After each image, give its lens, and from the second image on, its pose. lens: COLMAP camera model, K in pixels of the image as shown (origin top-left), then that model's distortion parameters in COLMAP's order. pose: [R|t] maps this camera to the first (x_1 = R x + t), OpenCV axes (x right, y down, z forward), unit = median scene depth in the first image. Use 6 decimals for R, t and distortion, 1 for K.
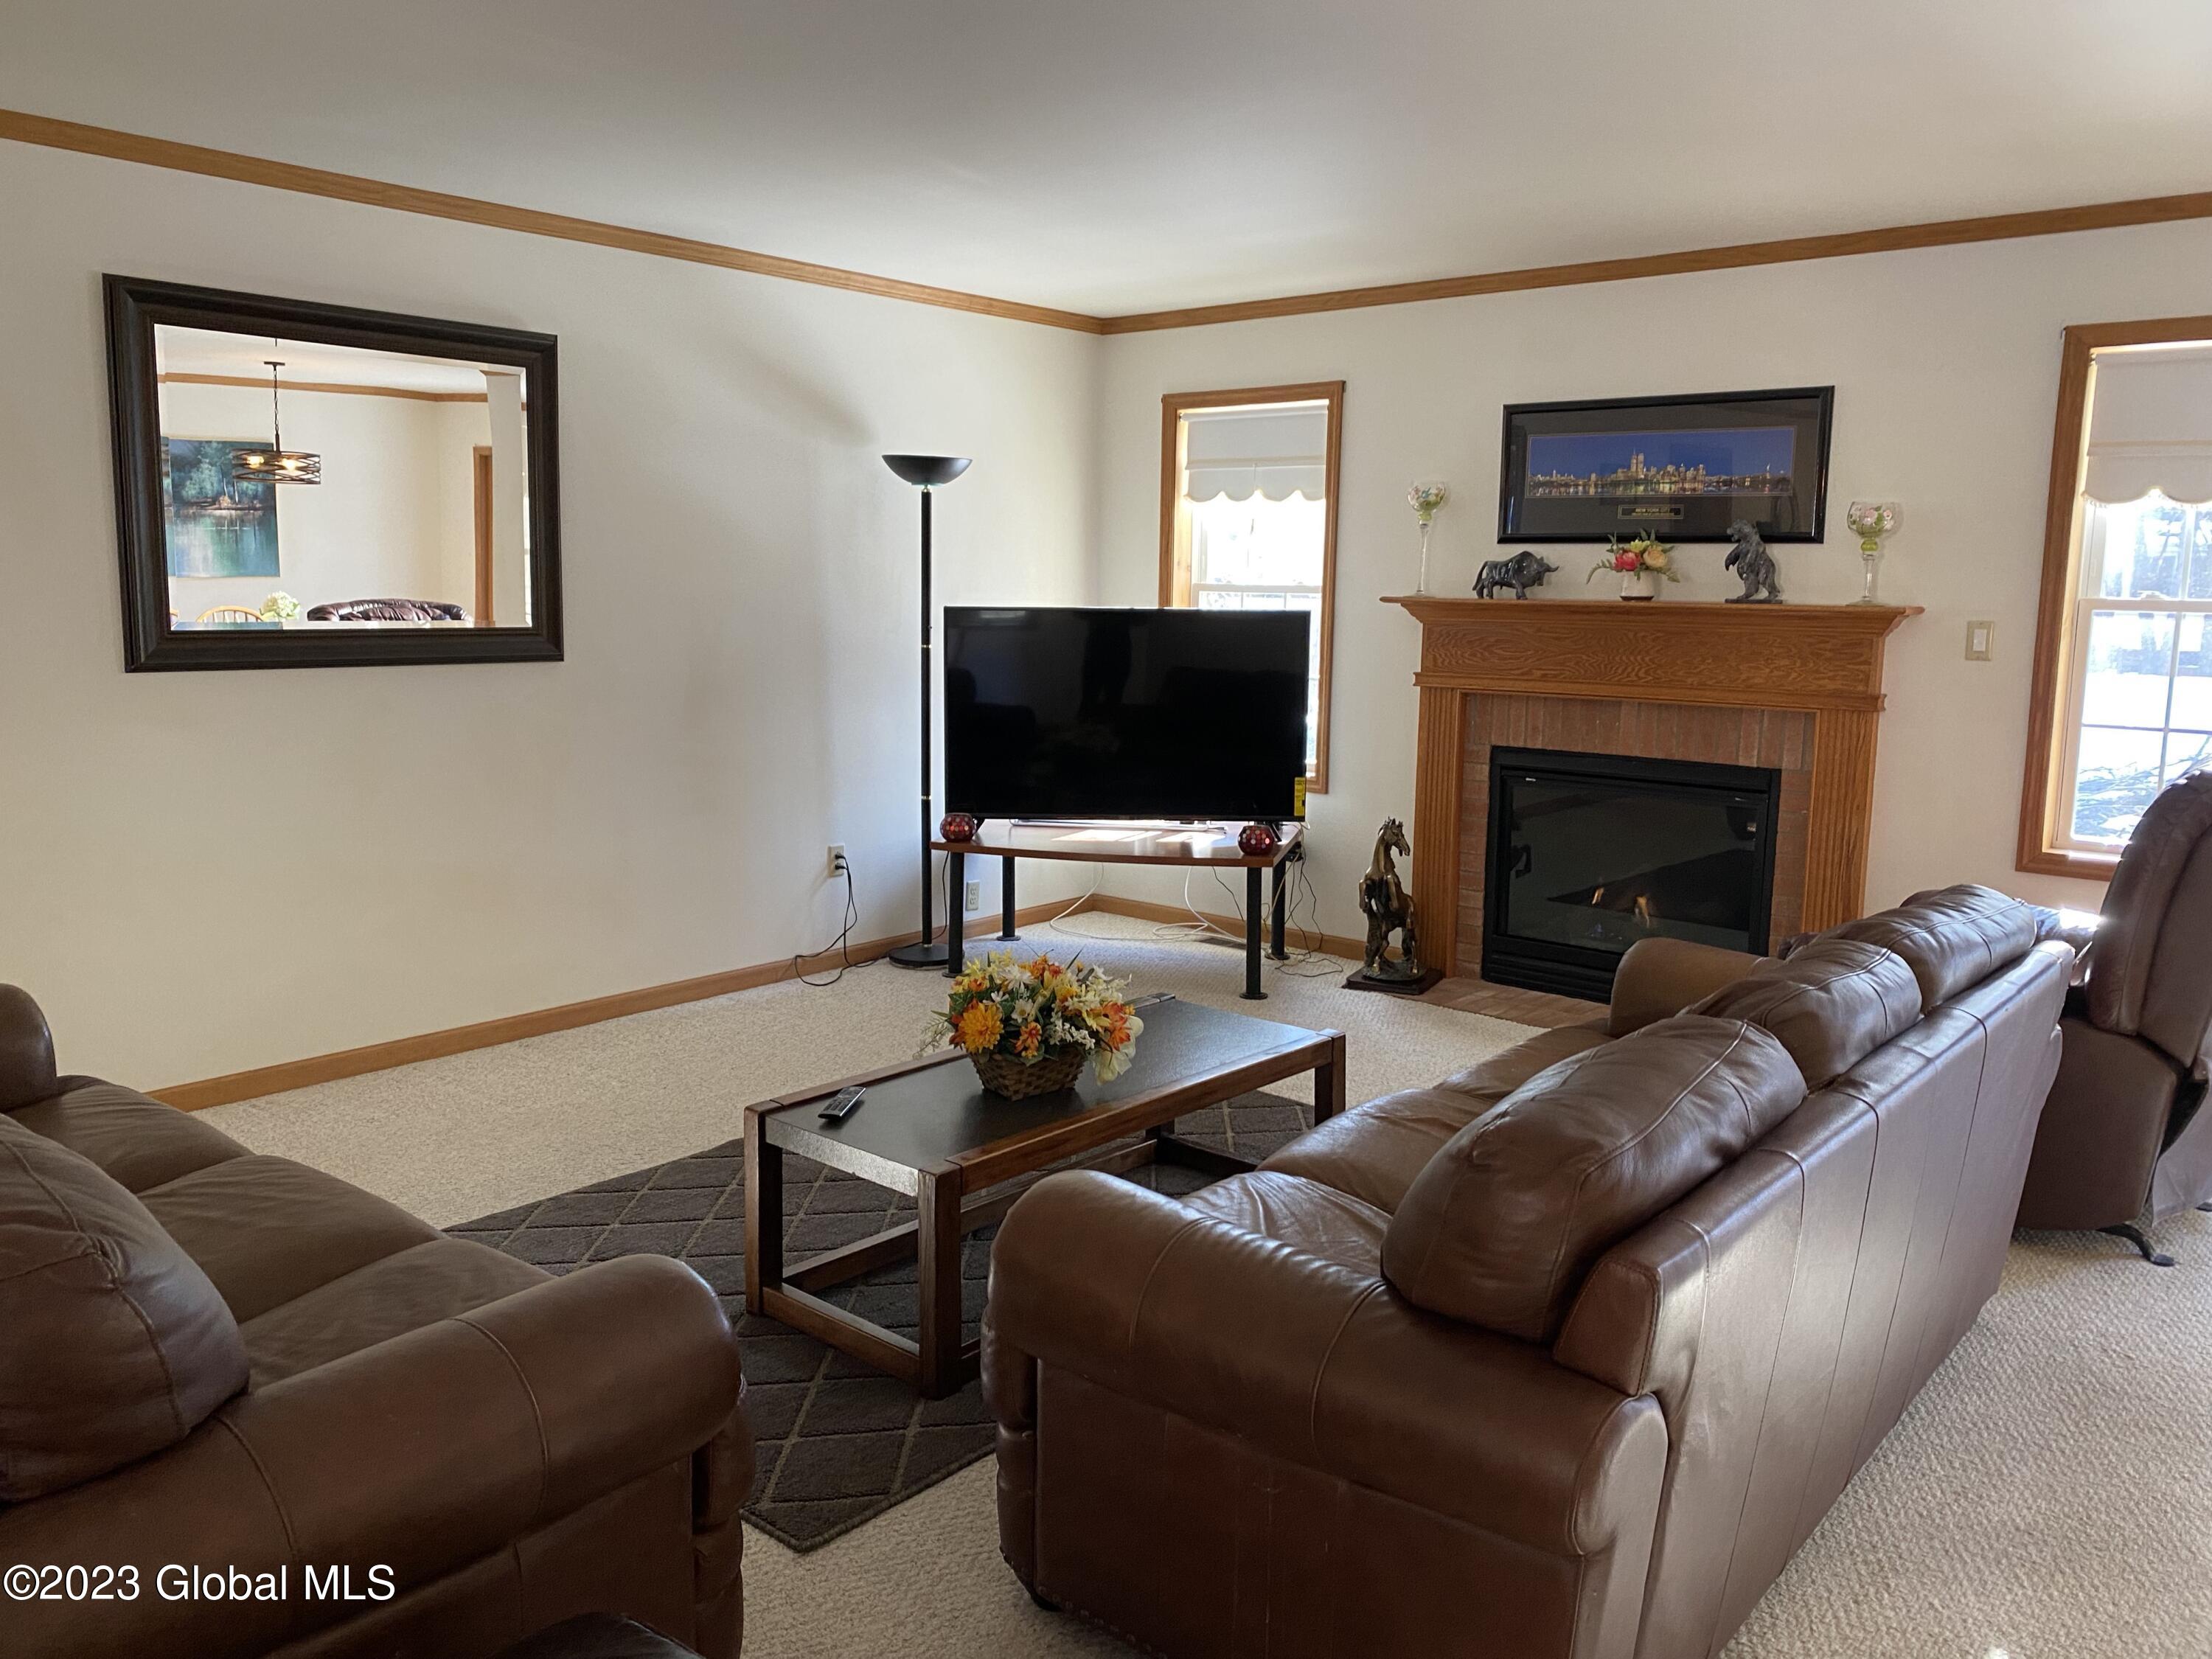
lens RADIAL K [[1621.4, 0, 1106.0], [0, 1621.4, 829.5], [0, 0, 1]] dist [0.069272, -0.165005]
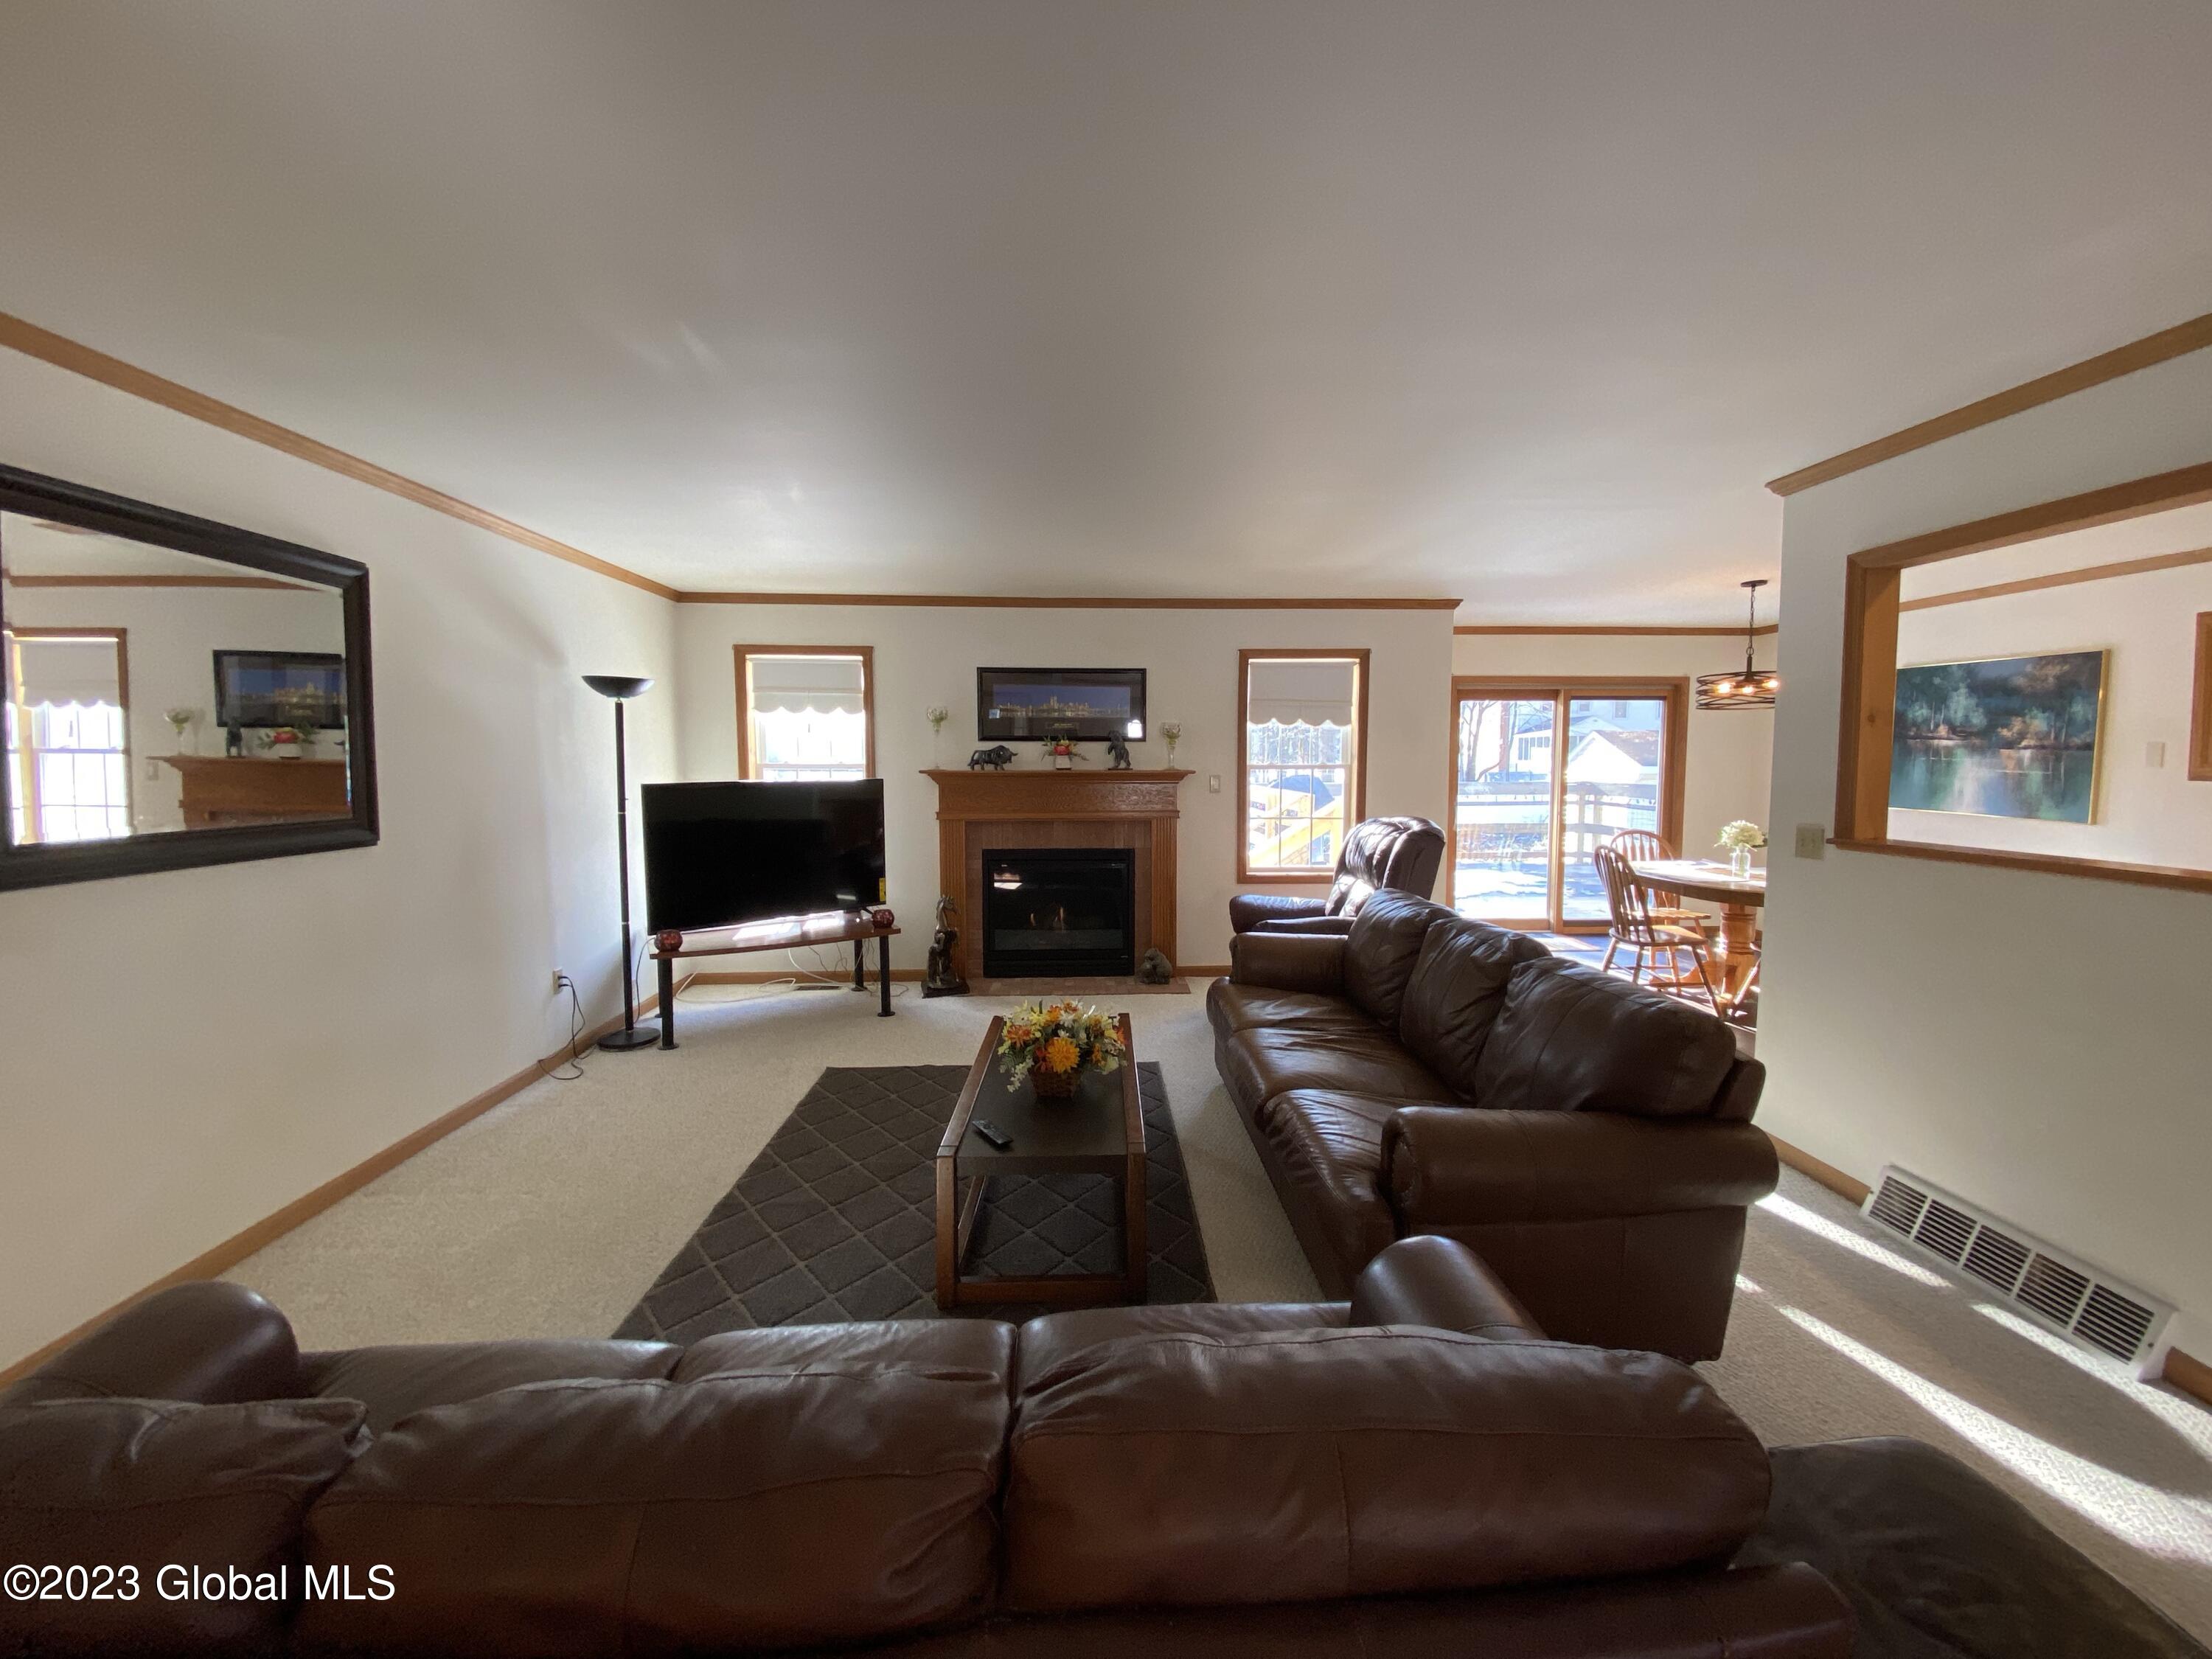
lens RADIAL K [[907.2, 0, 1106.0], [0, 907.2, 829.5], [0, 0, 1]] dist [-0.000782, -0.000242]
pose [[0.699993, -0.068489, 0.710858, -0.383794], [0.117651, 0.992850, -0.020195, -0.036555], [-0.704392, 0.097770, 0.703046, 0.178764]]
